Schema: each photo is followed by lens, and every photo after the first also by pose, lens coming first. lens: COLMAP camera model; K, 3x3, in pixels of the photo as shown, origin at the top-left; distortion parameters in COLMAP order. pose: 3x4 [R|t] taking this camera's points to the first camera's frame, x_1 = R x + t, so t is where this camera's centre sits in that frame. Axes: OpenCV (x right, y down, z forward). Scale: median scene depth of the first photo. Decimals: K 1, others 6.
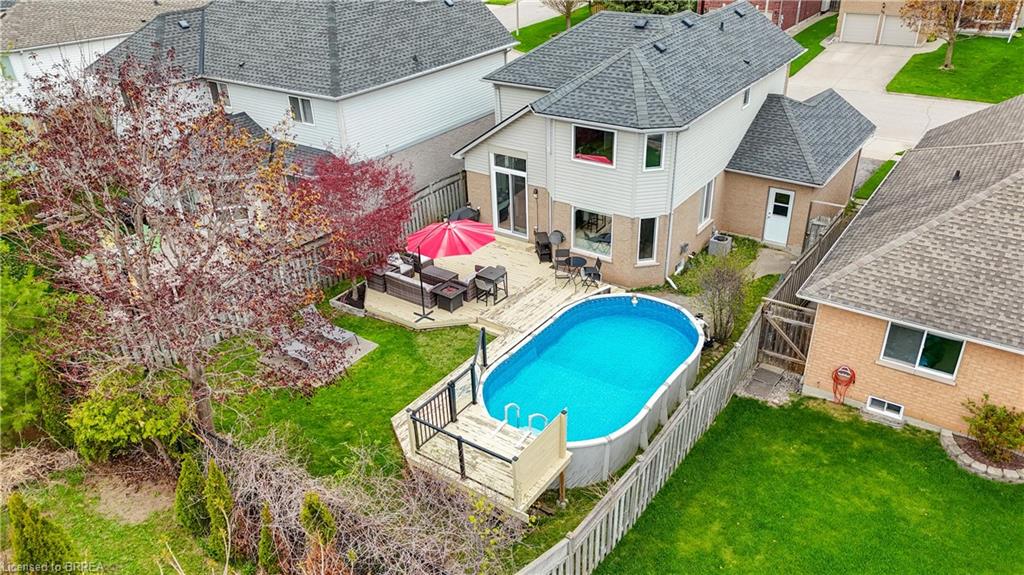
lens RADIAL K [[752.9, 0, 512.0], [0, 752.9, 287.5], [0, 0, 1]] dist [0.075967, -0.065278]
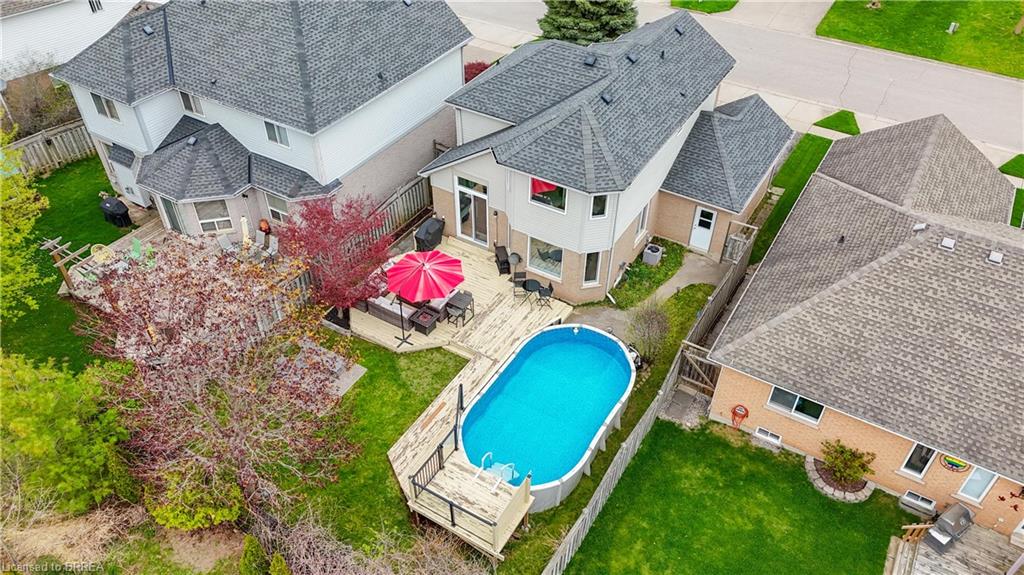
lens RADIAL K [[752.9, 0, 512.0], [0, 752.9, 287.5], [0, 0, 1]] dist [0.075967, -0.065278]
pose [[0.996702, -0.017288, 0.079285, -0.041531], [-0.000106, 0.976765, 0.214313, -0.304927], [-0.081148, -0.213615, 0.973542, -0.149987]]
